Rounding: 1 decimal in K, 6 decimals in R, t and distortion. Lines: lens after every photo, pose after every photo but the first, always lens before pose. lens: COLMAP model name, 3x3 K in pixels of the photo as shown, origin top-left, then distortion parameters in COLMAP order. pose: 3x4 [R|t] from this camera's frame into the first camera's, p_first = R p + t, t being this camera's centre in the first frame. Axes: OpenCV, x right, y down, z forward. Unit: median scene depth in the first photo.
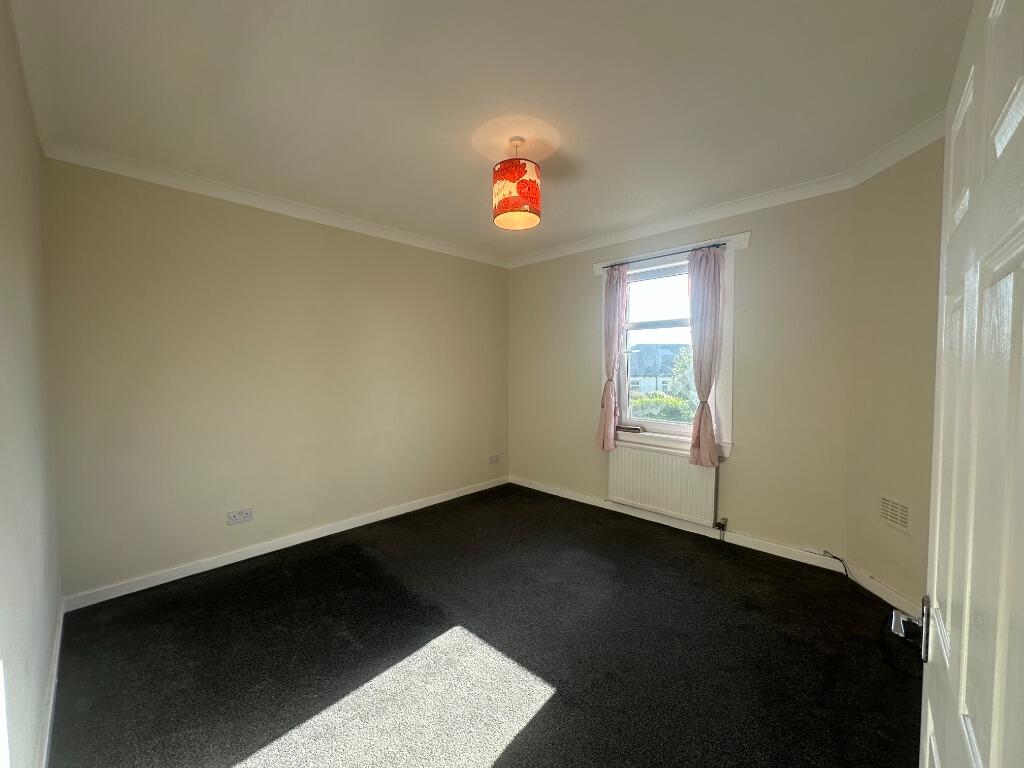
lens RADIAL K [[409.9, 0, 512.3], [0, 409.9, 386.1], [0, 0, 1]] dist [0.000433, -0.000553]
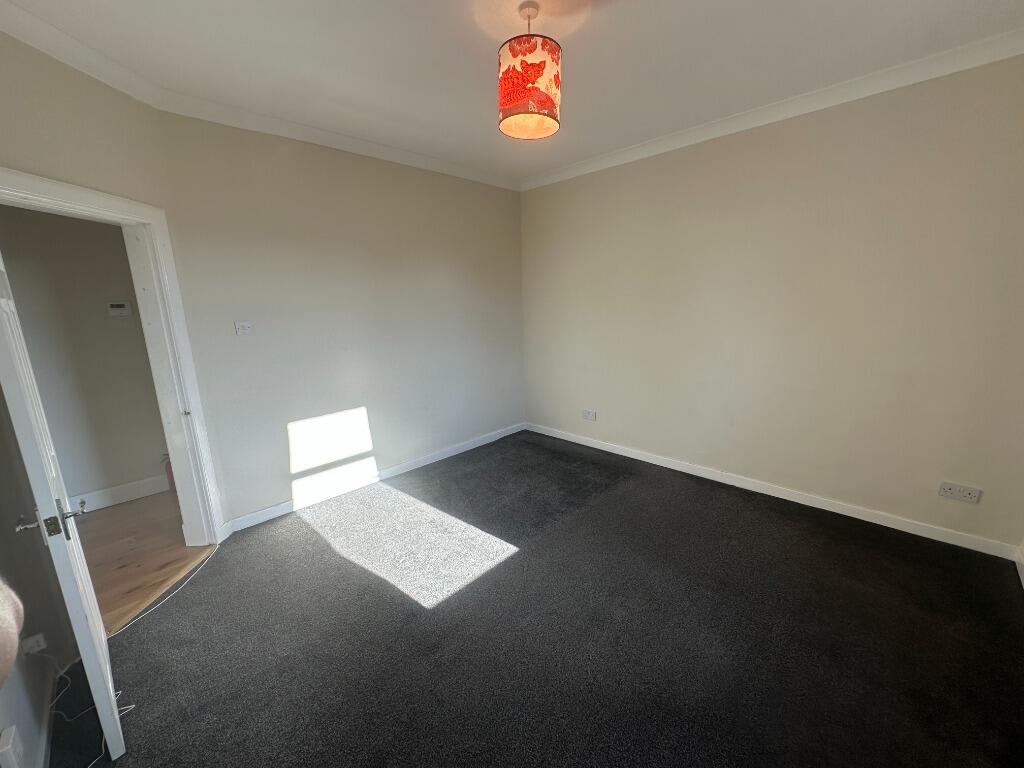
lens RADIAL K [[409.9, 0, 513.1], [0, 409.9, 381.0], [0, 0, 1]] dist [0.000433, -0.000553]
pose [[-0.001501, 0.199076, -0.979983, 0.665542], [-0.017706, 0.979825, 0.199071, -0.064240], [0.999842, 0.017650, 0.002054, 0.746402]]
